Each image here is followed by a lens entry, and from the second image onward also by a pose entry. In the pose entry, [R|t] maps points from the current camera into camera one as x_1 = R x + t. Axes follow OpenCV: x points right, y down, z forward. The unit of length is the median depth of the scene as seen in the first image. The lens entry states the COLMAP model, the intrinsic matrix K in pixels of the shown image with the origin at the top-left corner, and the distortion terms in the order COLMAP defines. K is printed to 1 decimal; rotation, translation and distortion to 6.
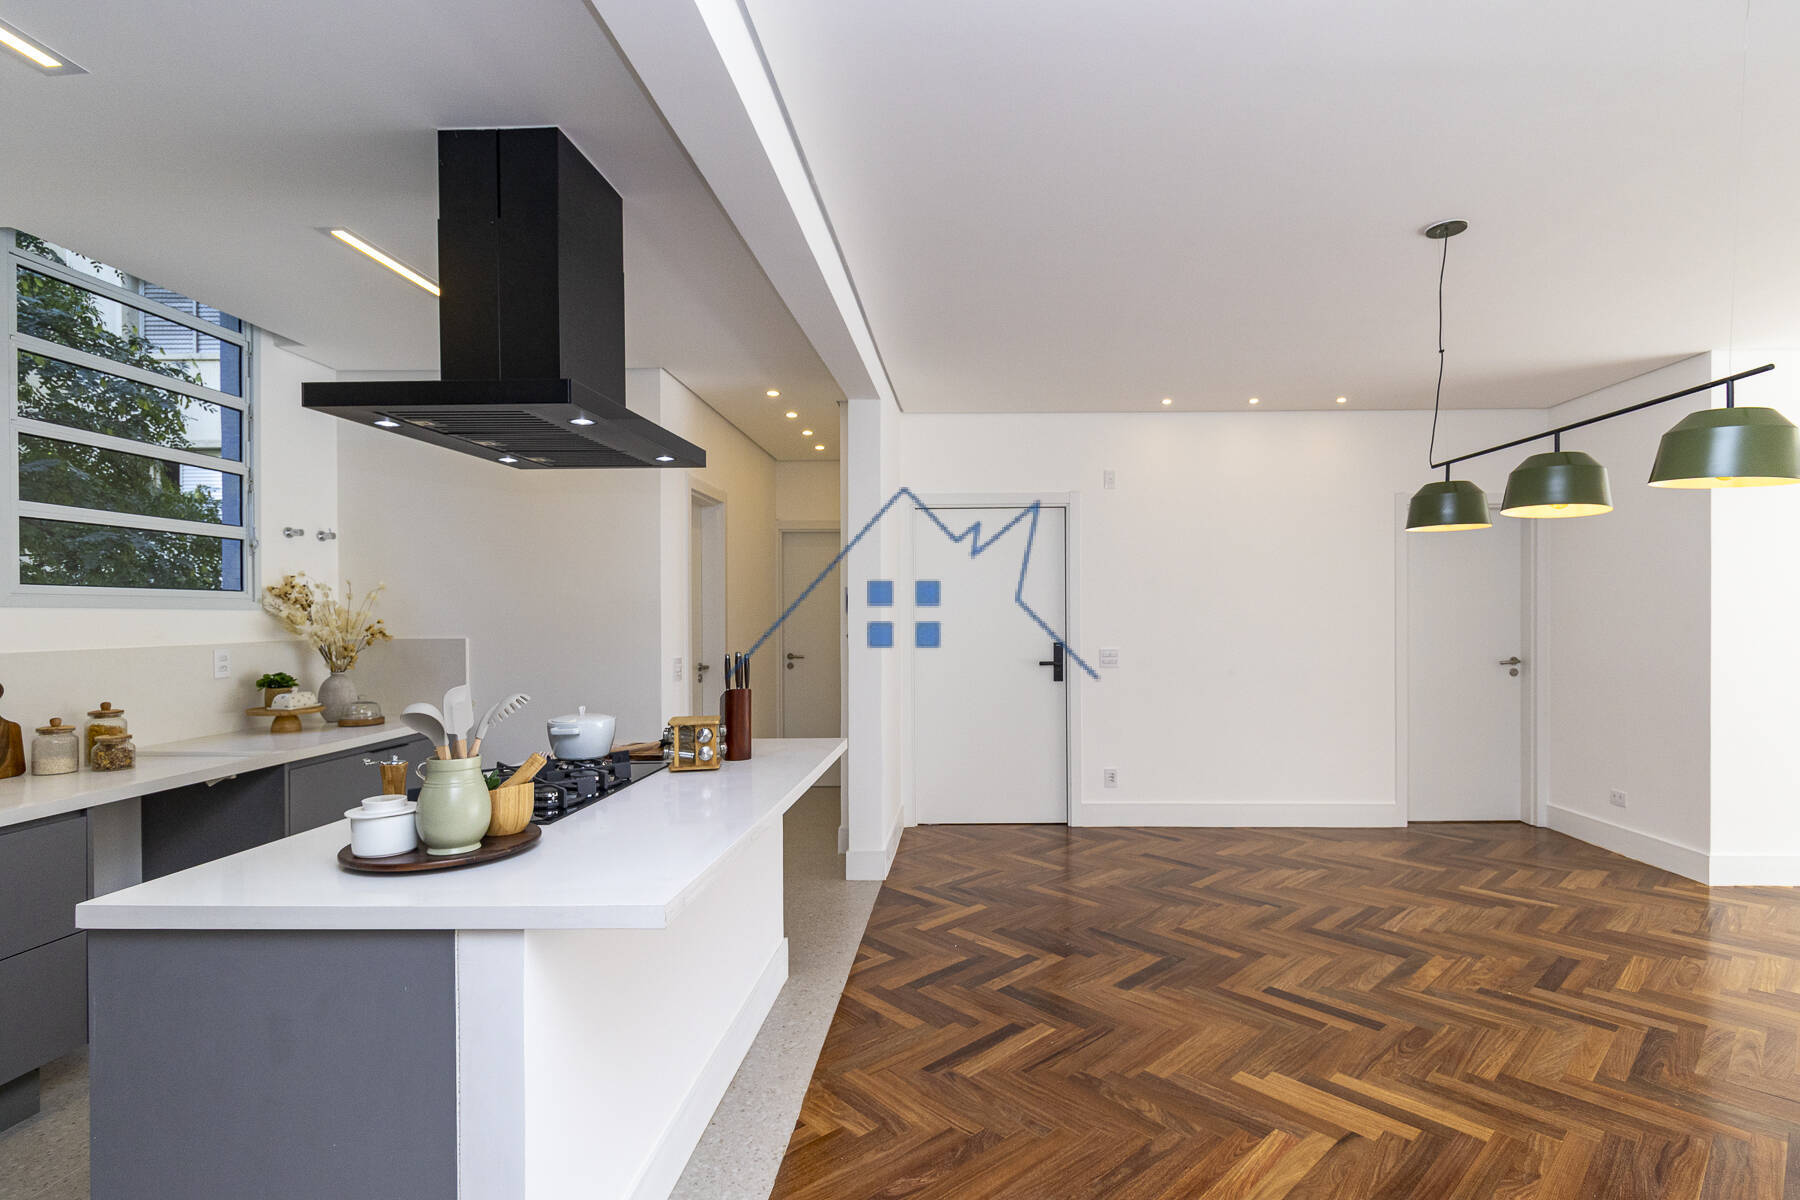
lens RADIAL K [[906.7, 0, 943.3], [0, 906.7, 653.6], [0, 0, 1]] dist [0.005068, -0.000895]
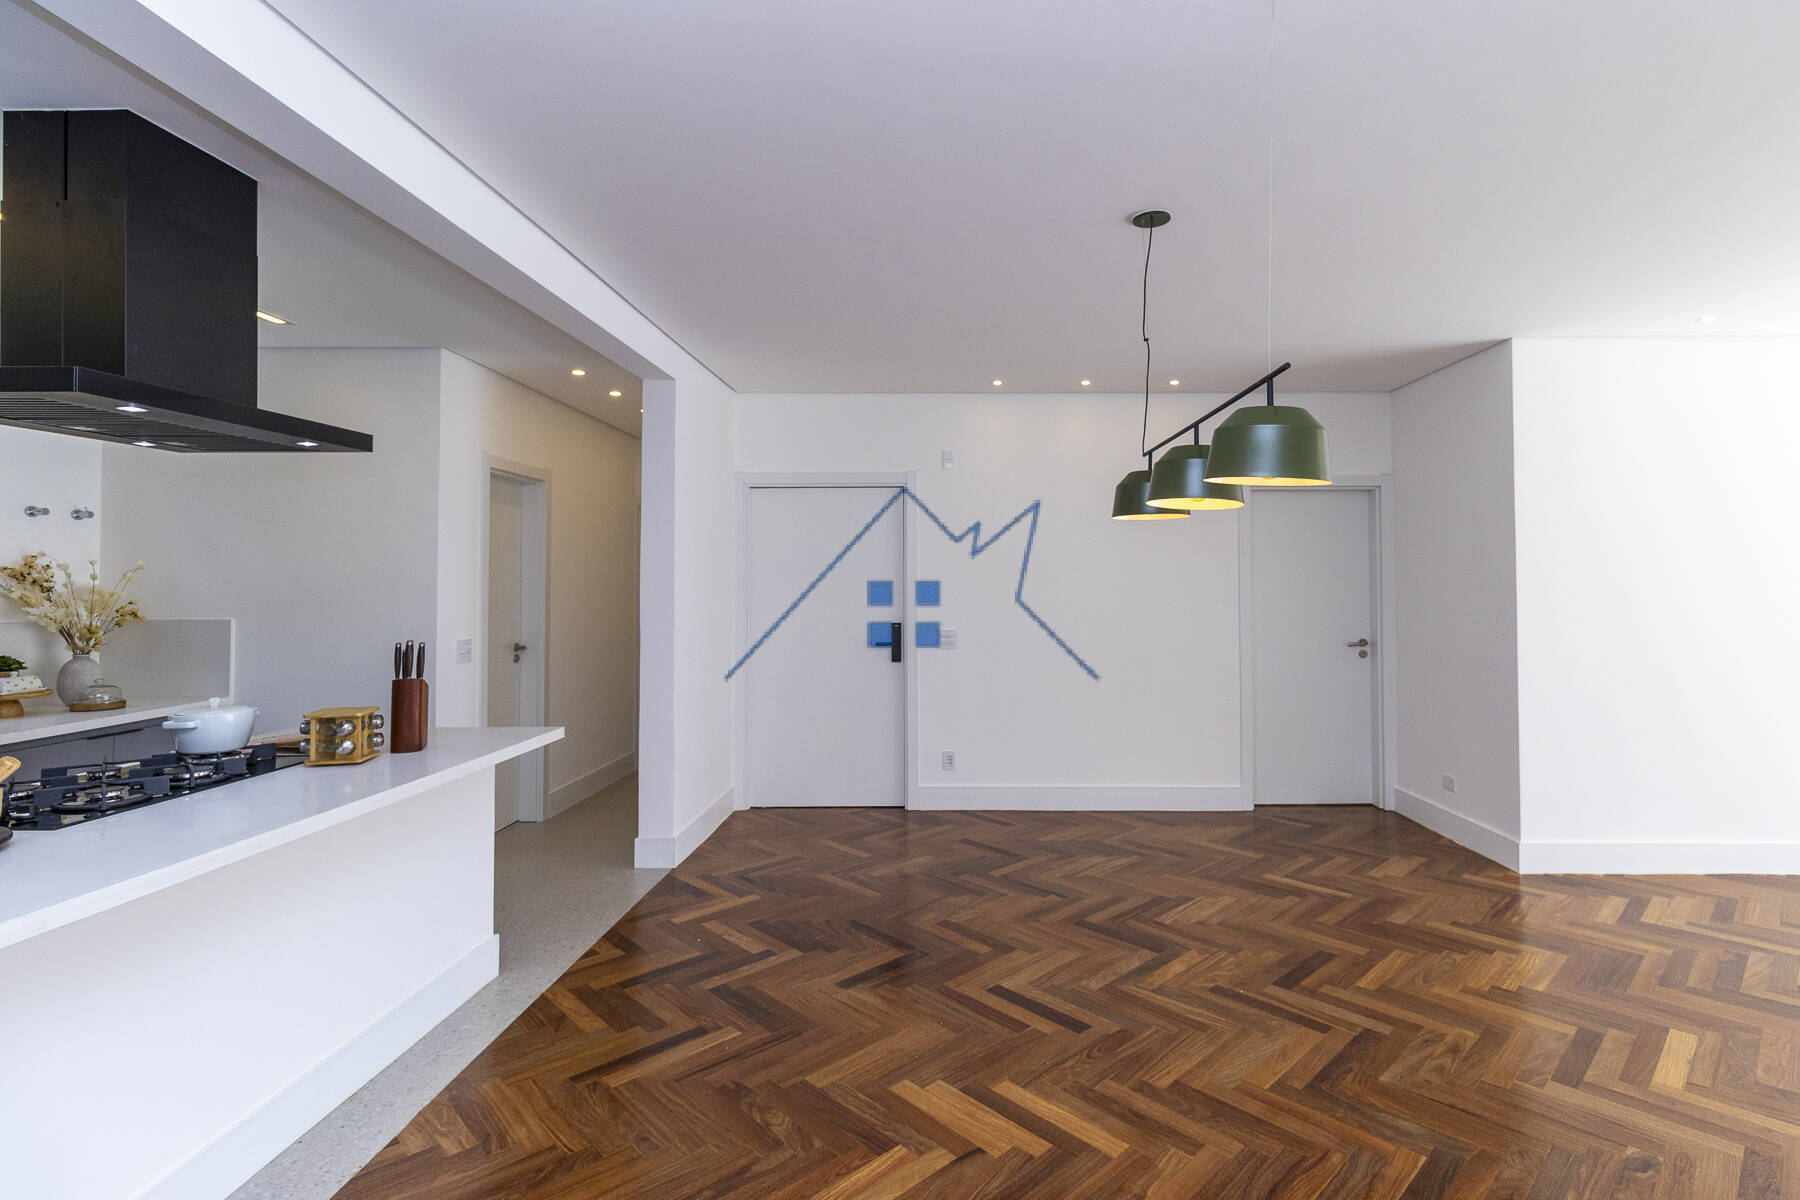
lens RADIAL K [[906.7, 0, 947.5], [0, 906.7, 594.8], [0, 0, 1]] dist [0.005068, -0.000895]
pose [[0.999927, 0.004448, 0.011212, 0.294328], [-0.004087, 0.999479, -0.032009, -0.019093], [-0.011349, 0.031960, 0.999425, 0.016701]]
